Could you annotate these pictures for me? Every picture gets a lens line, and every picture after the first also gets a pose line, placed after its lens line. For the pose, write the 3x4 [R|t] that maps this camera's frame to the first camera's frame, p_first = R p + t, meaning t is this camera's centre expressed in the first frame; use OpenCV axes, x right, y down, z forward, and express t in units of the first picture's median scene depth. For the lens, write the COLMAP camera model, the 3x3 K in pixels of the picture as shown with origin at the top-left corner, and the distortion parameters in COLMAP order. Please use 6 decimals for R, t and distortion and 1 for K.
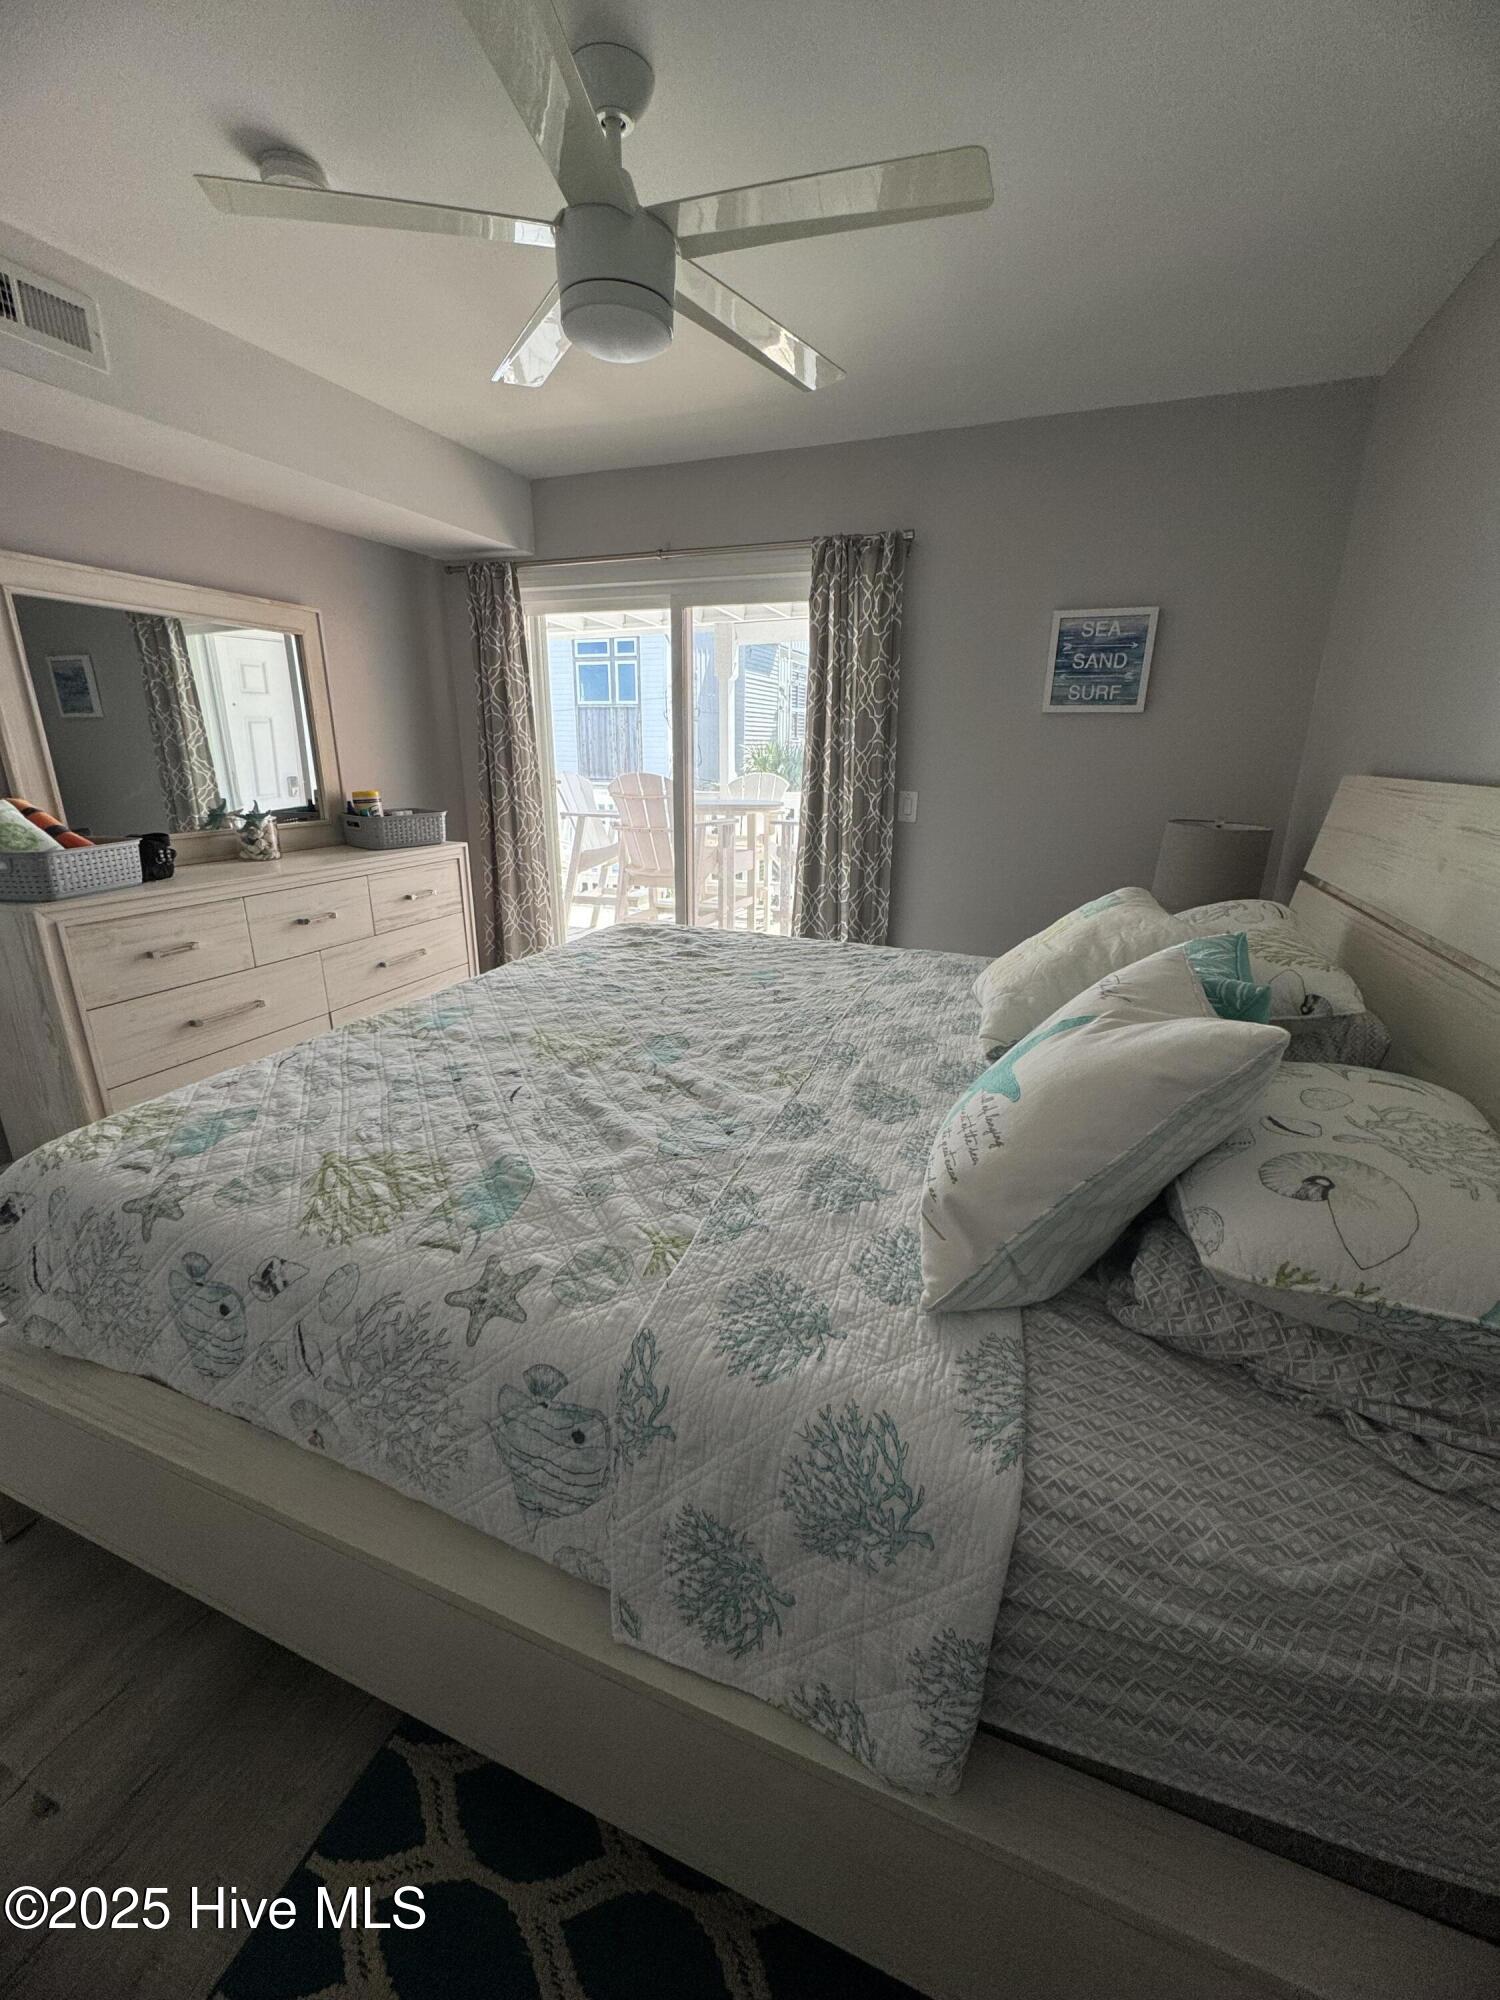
lens RADIAL K [[796.5, 0, 754.1], [0, 796.5, 1000.7], [0, 0, 1]] dist [-0.000081, -0.000028]
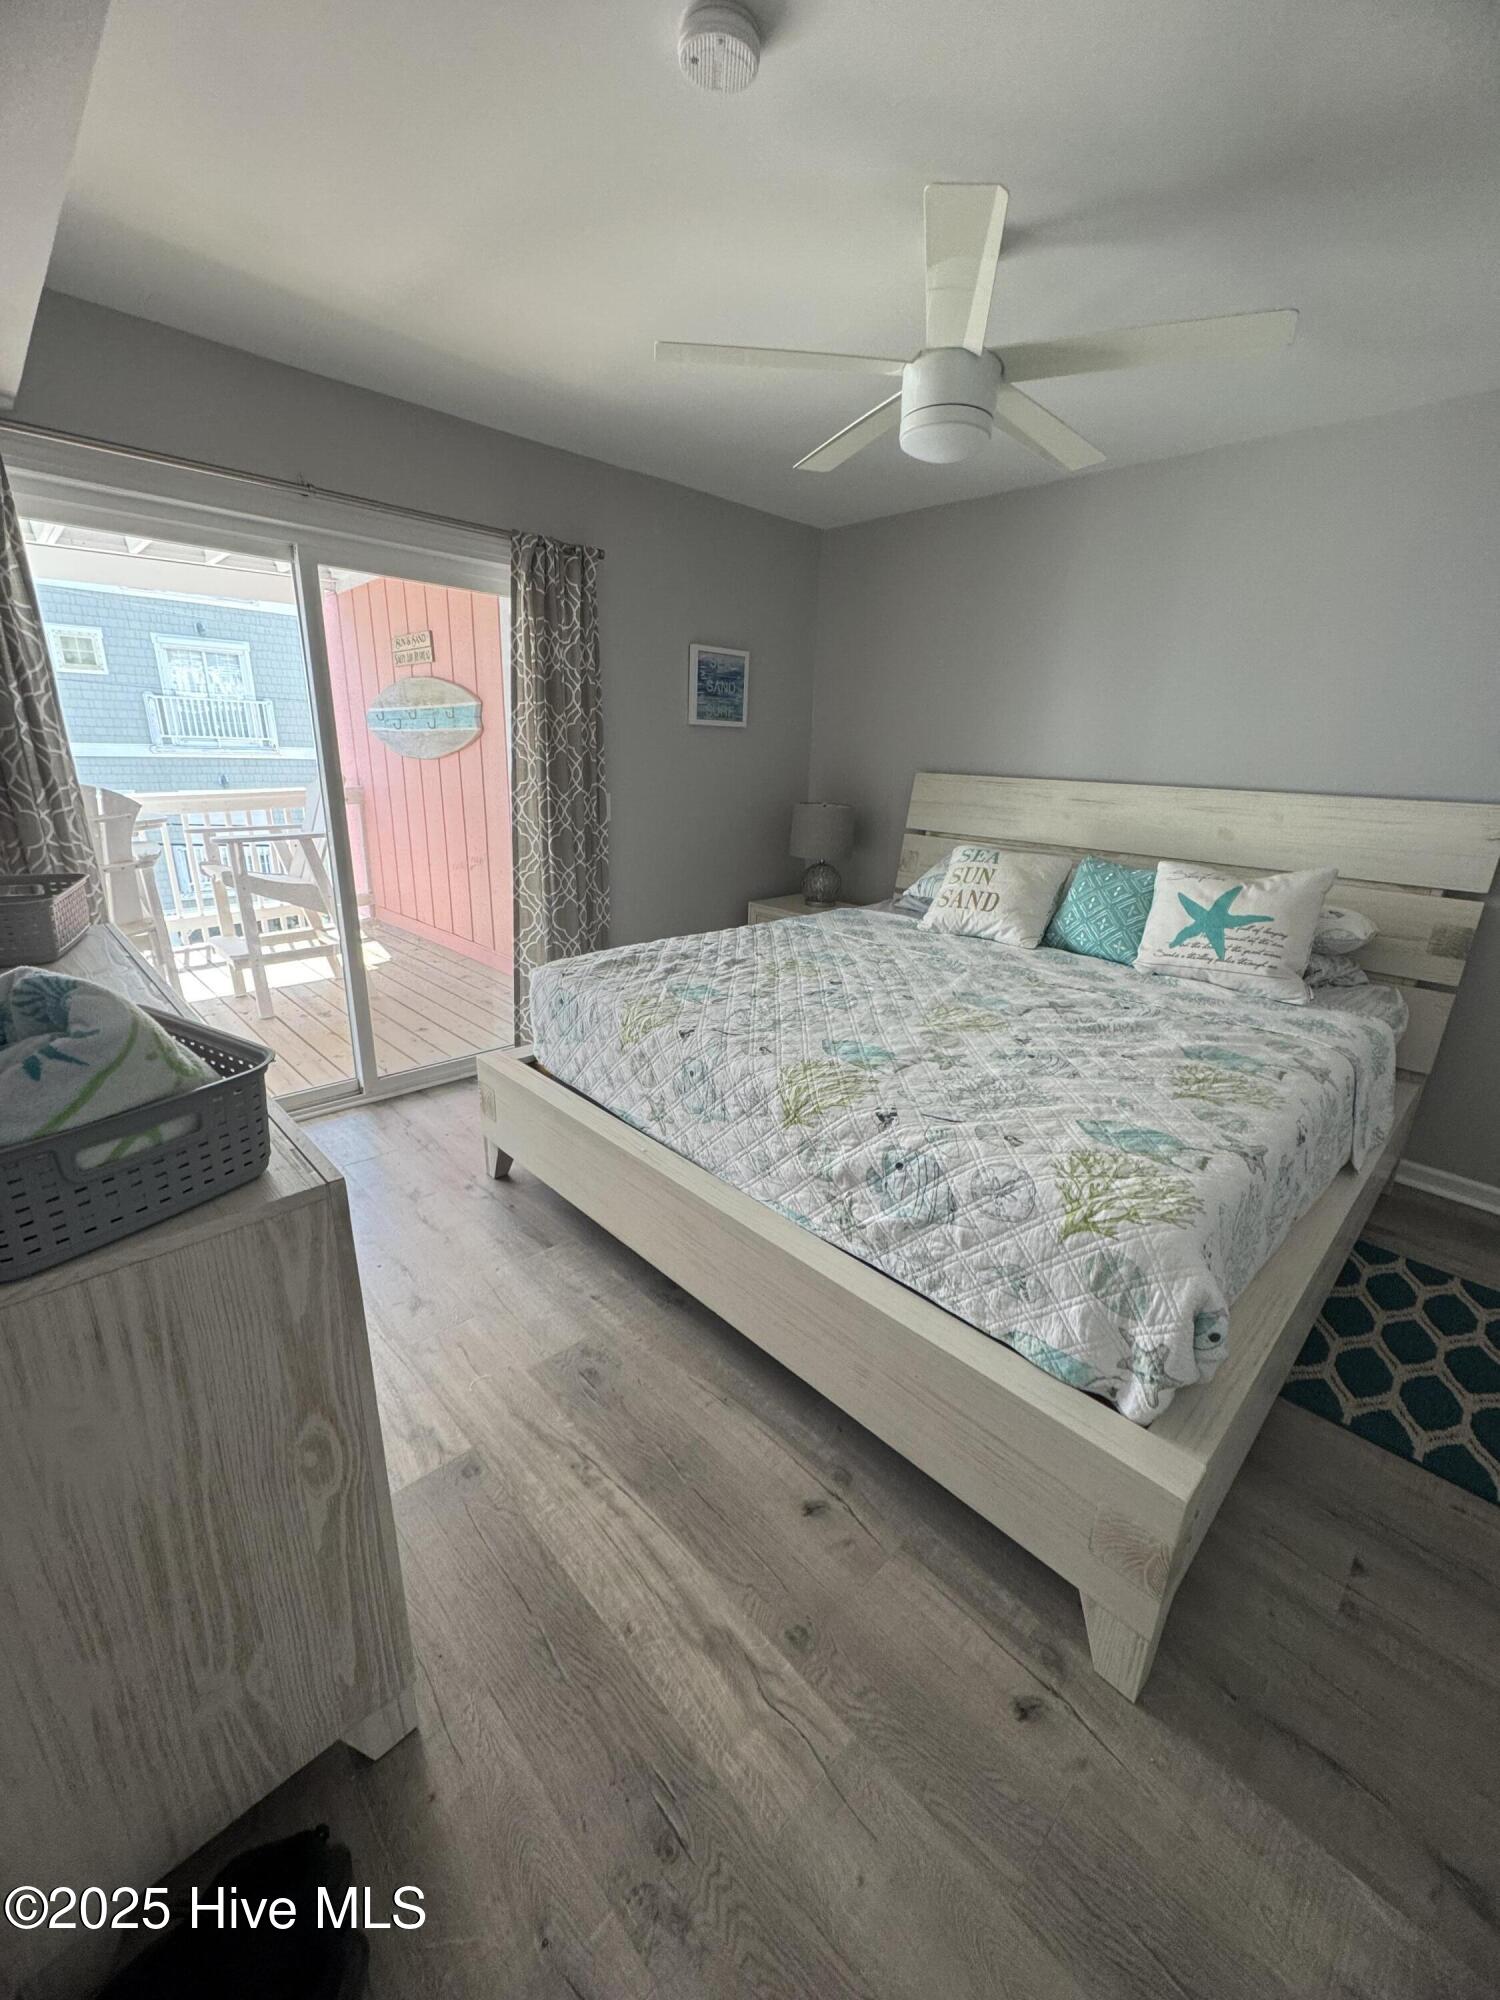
lens RADIAL K [[796.5, 0, 753.1], [0, 796.5, 997.7], [0, 0, 1]] dist [-0.000081, -0.000028]
pose [[0.409261, -0.276897, 0.869387, -1.244868], [0.251721, 0.950125, 0.184115, -0.249771], [-0.877007, 0.143492, 0.458550, 0.630366]]
